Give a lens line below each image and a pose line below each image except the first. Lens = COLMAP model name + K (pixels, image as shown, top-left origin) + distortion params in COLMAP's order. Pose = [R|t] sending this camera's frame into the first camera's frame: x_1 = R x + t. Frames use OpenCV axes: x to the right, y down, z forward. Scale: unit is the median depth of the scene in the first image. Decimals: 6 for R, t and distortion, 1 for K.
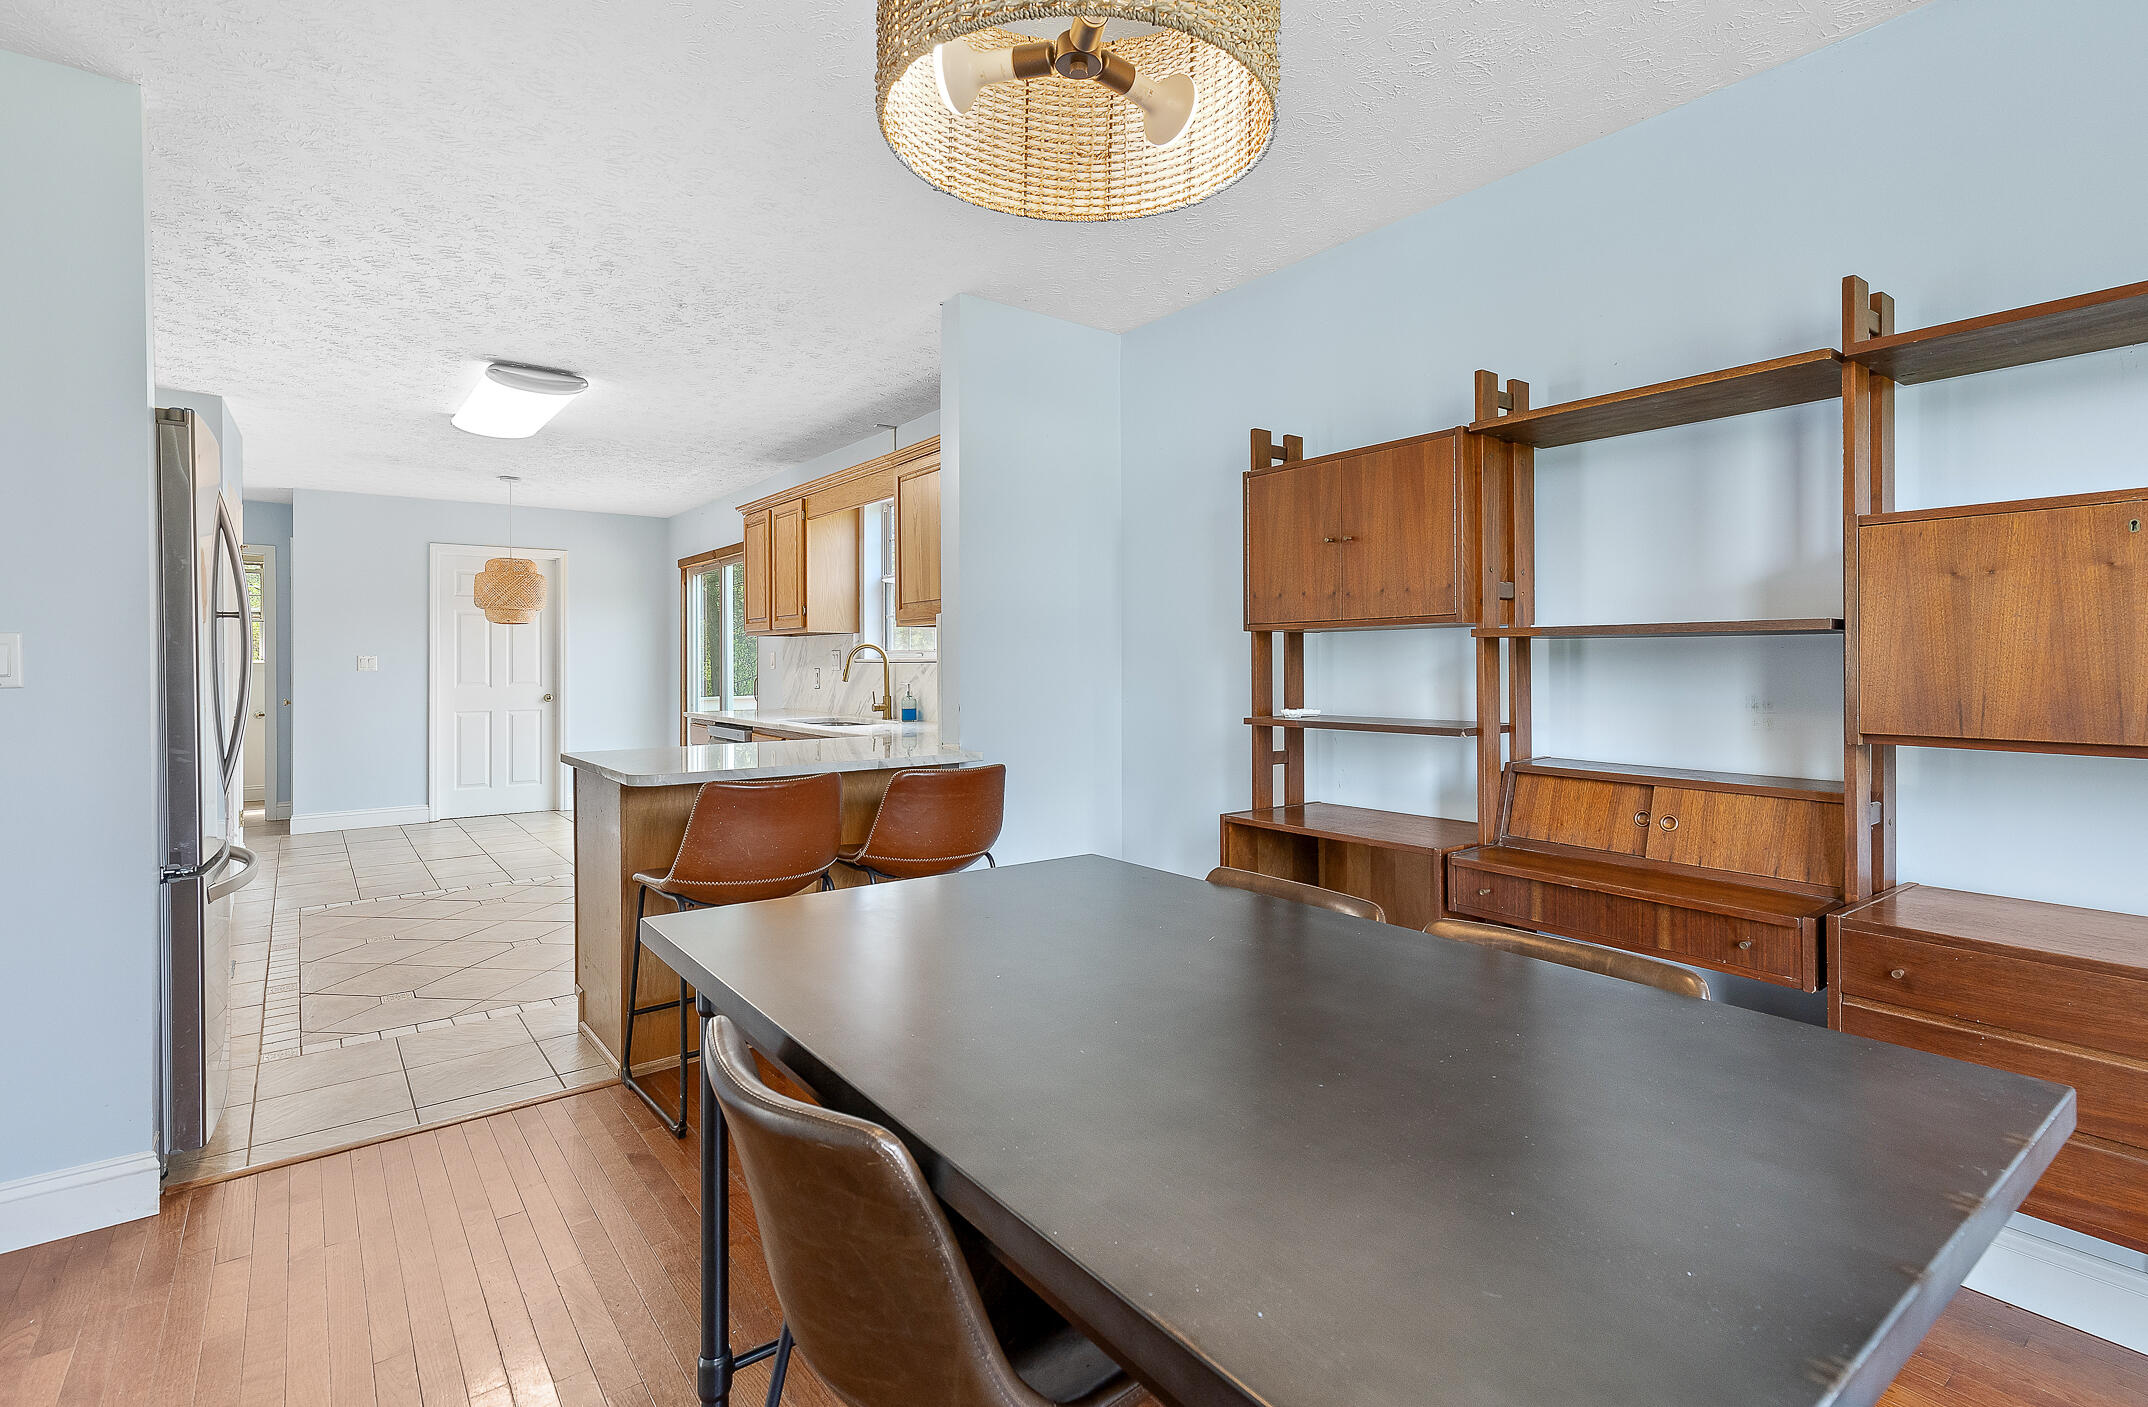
lens RADIAL K [[1019.9, 0, 1083.9], [0, 1019.9, 657.3], [0, 0, 1]] dist [-0.000221, -0.000561]
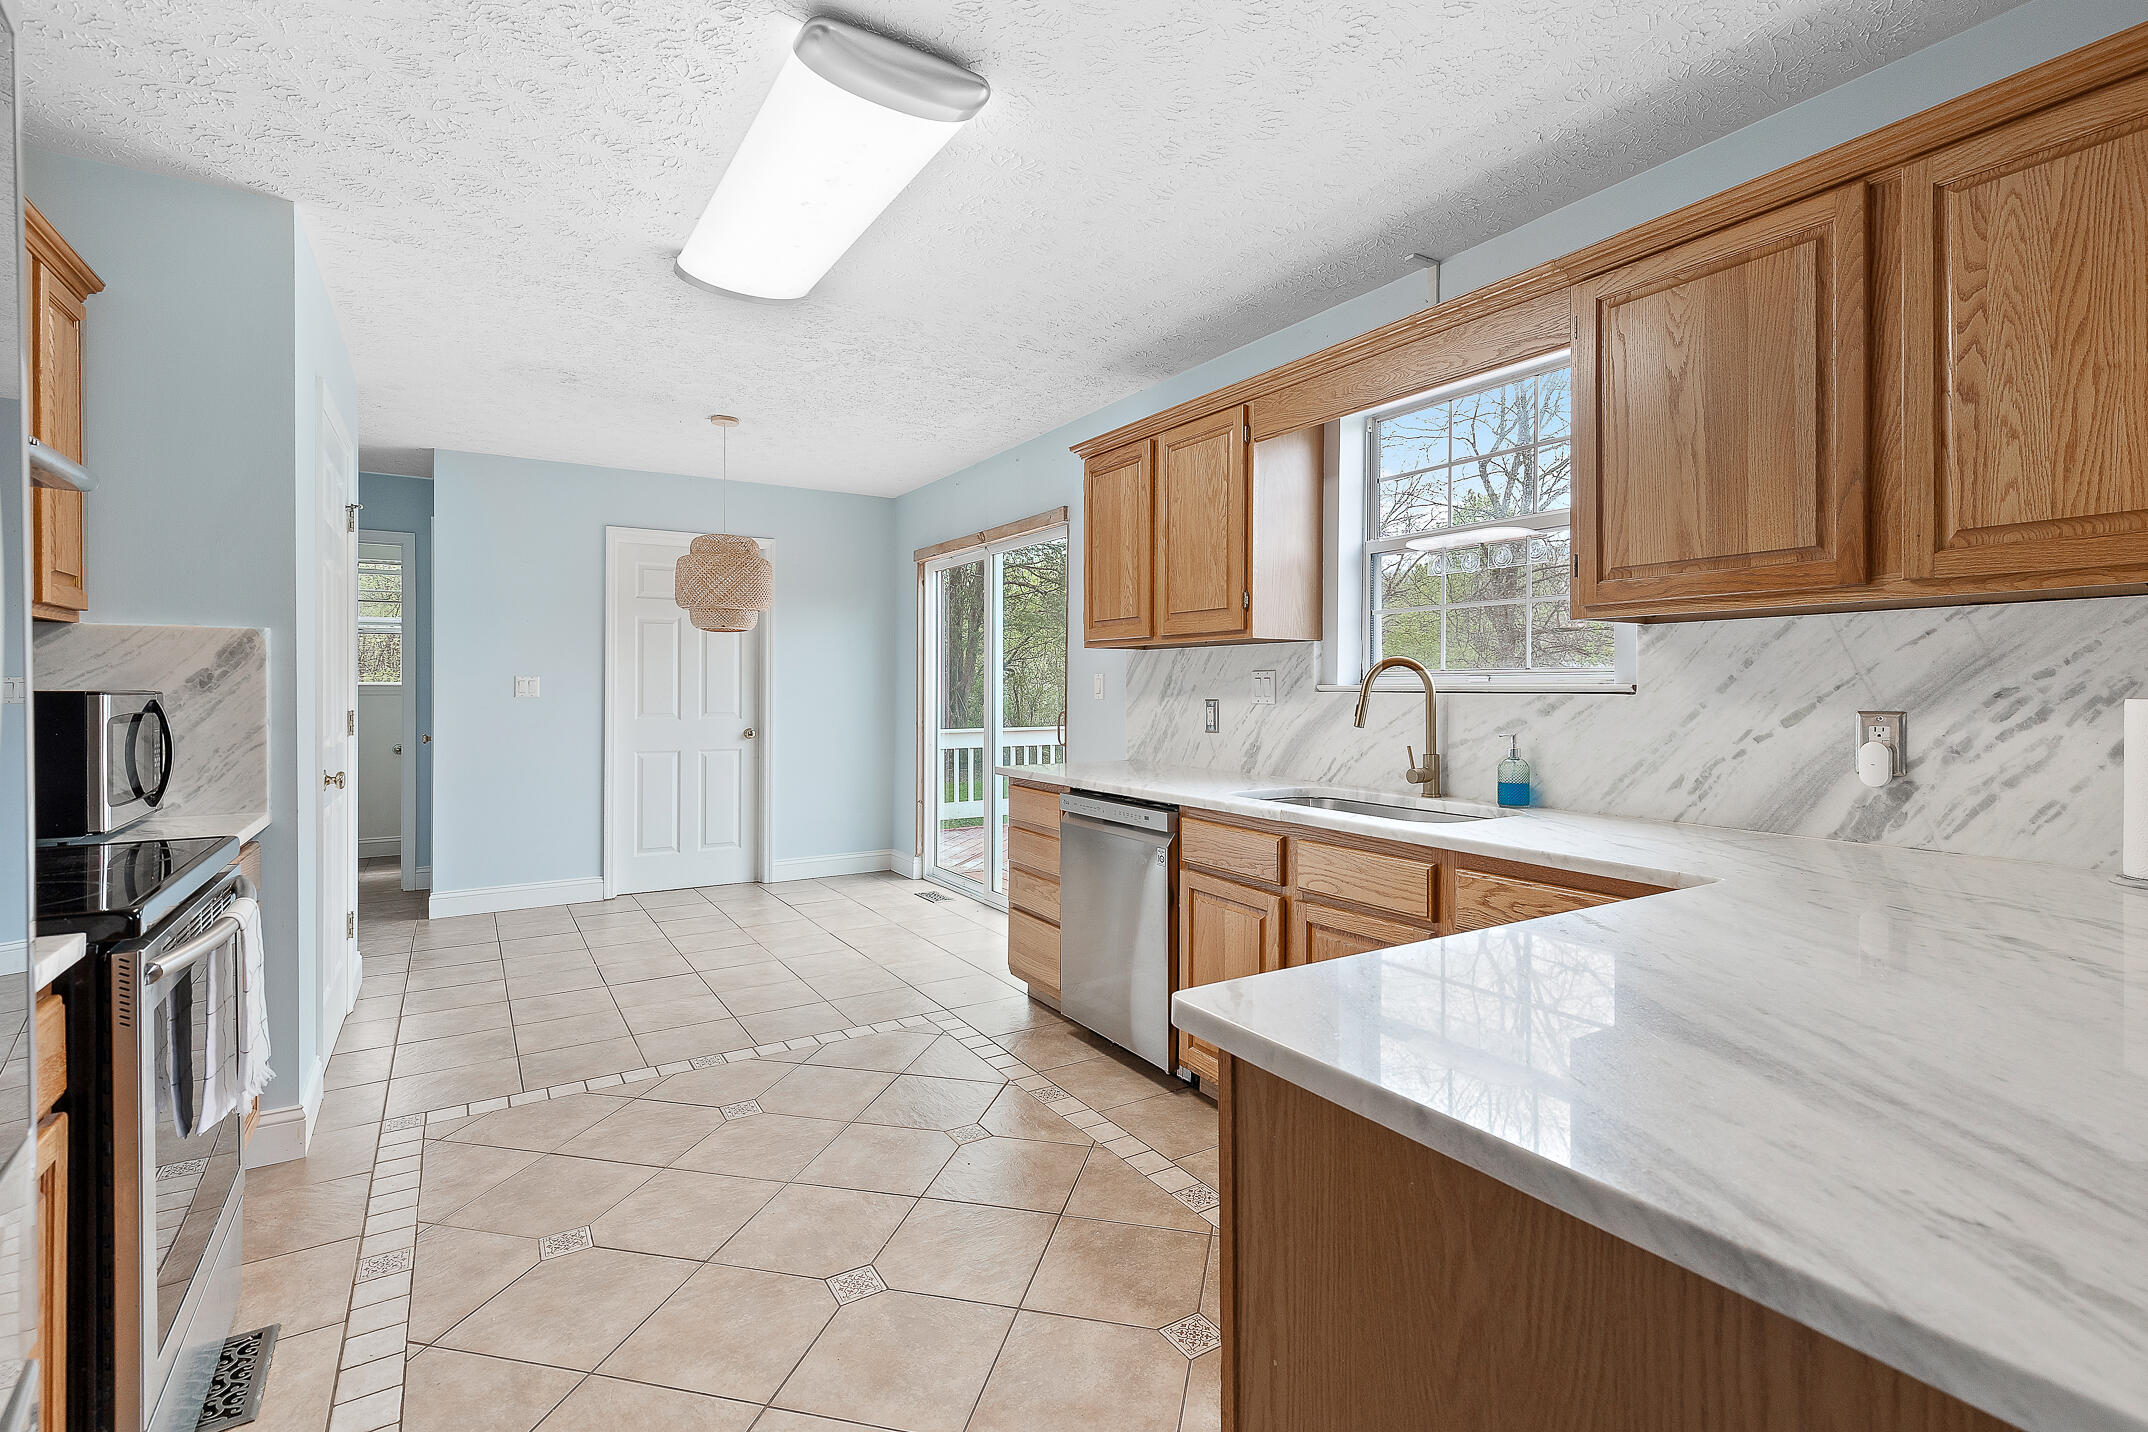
lens RADIAL K [[1004.4, 0, 1065.1], [0, 1004.4, 675.8], [0, 0, 1]] dist [0.019315, 0.000049]
pose [[0.993322, 0.002646, -0.115345, -0.272831], [-0.003317, 0.999979, -0.005631, 0.000374], [0.115328, 0.005976, 0.993310, 0.374800]]
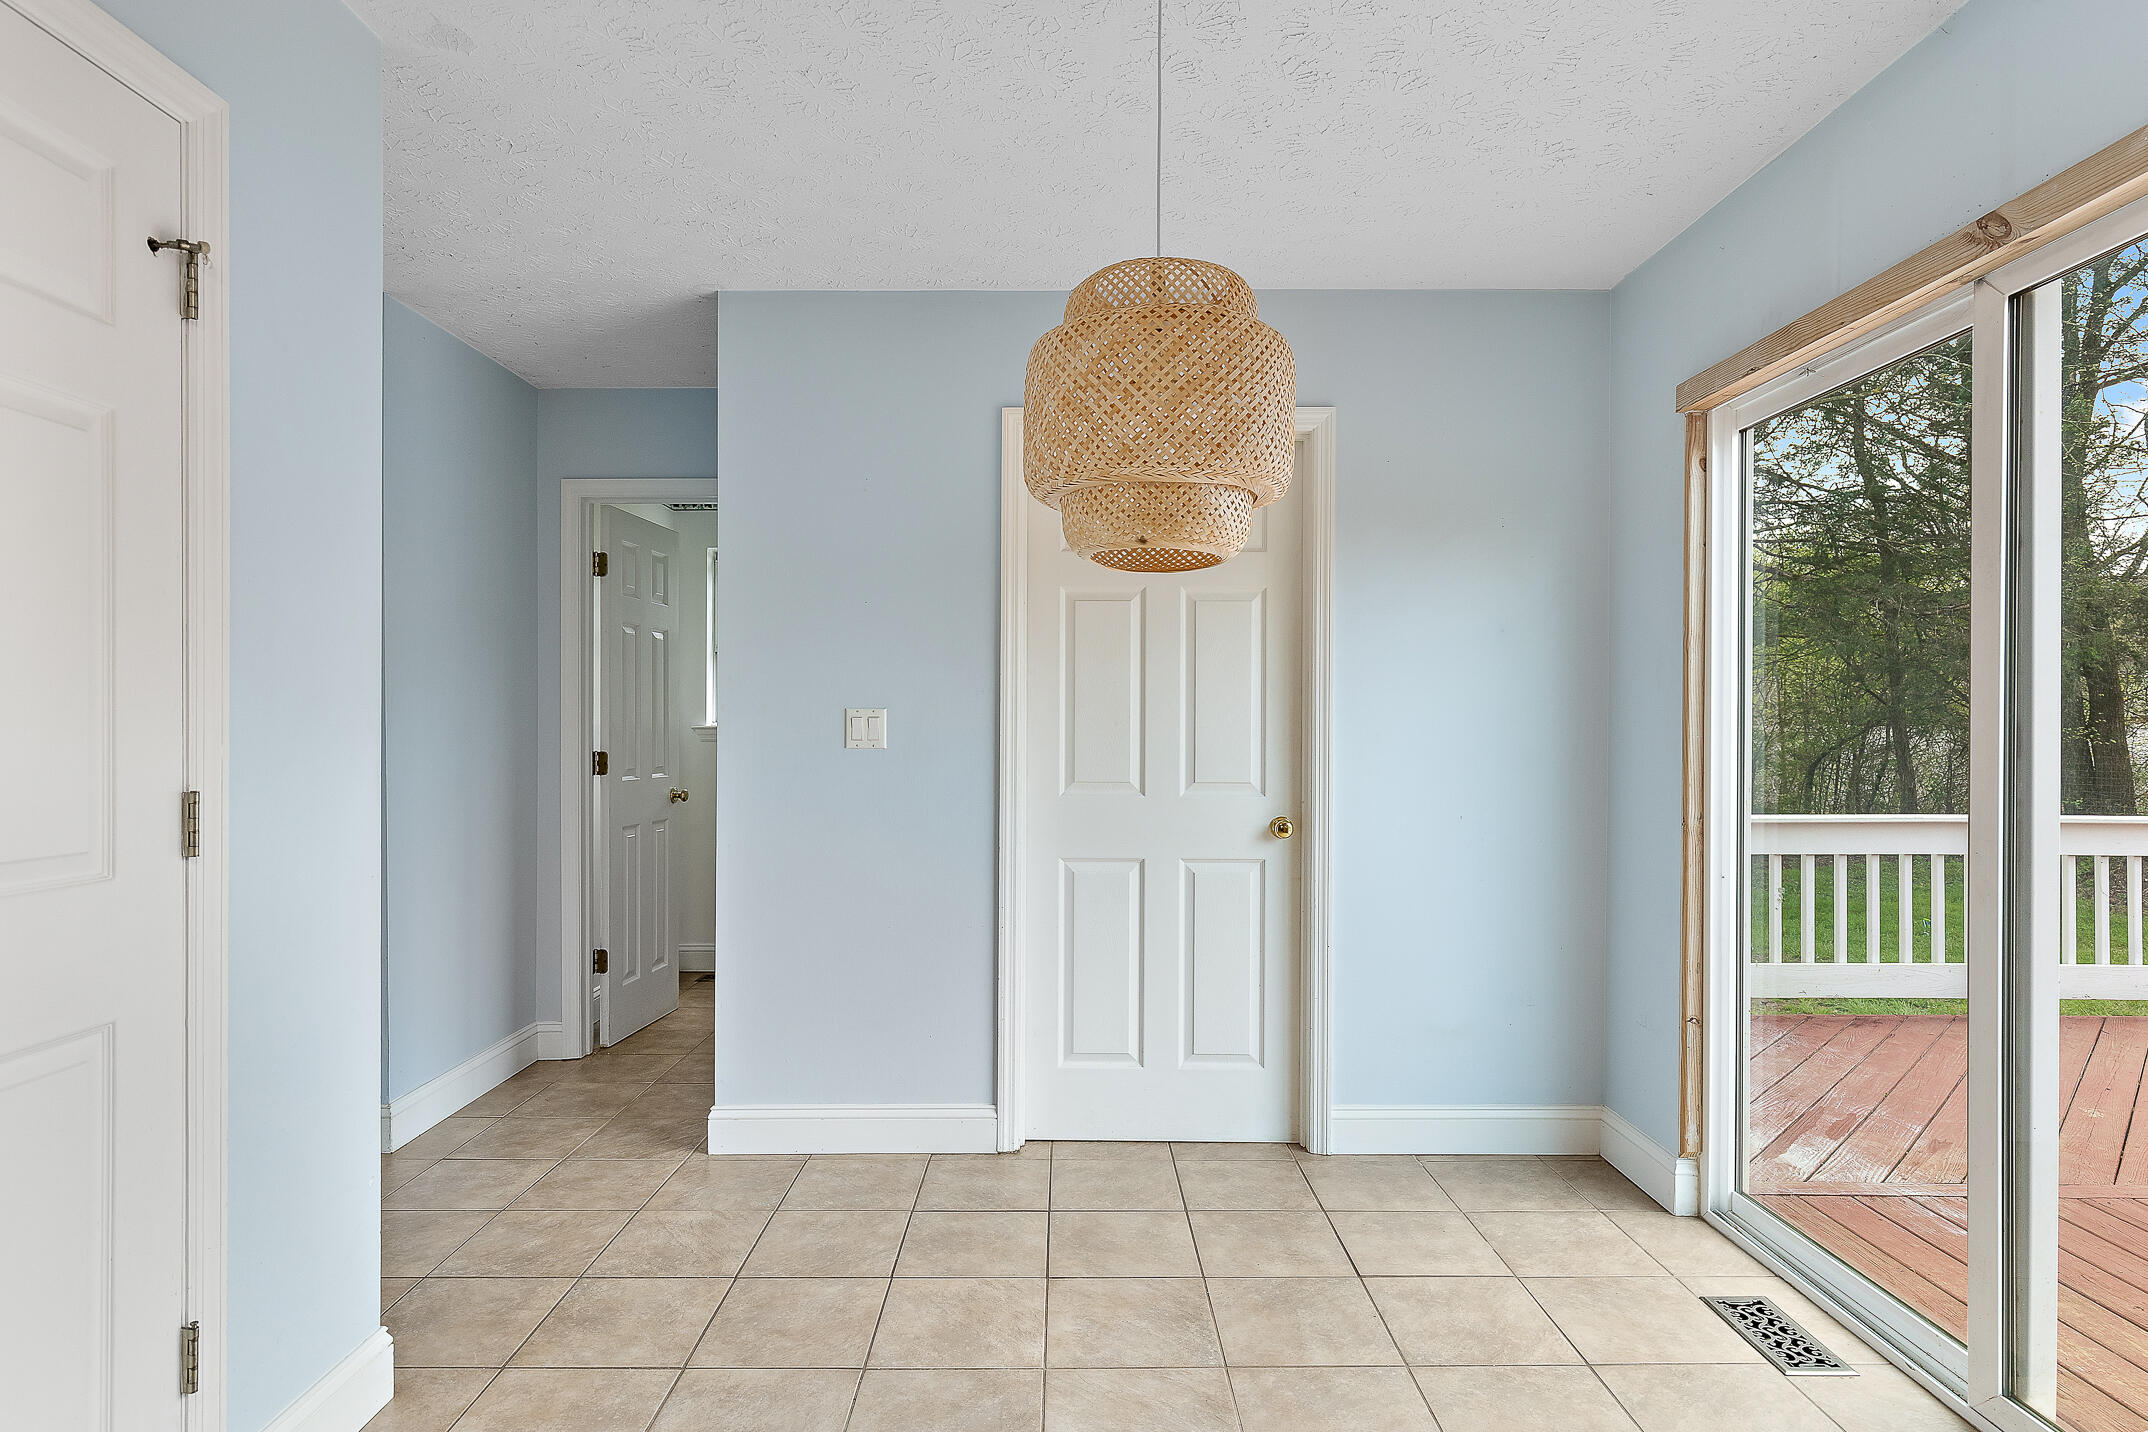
lens RADIAL K [[1083.7, 0, 1074.0], [0, 1083.7, 716.0], [0, 0, 1]] dist [0.000803, 0.000116]
pose [[0.789808, -0.000152, -0.613354, -0.462727], [-0.002356, 0.999992, -0.003282, 0.002515], [0.613349, 0.004037, 0.789802, 0.867308]]
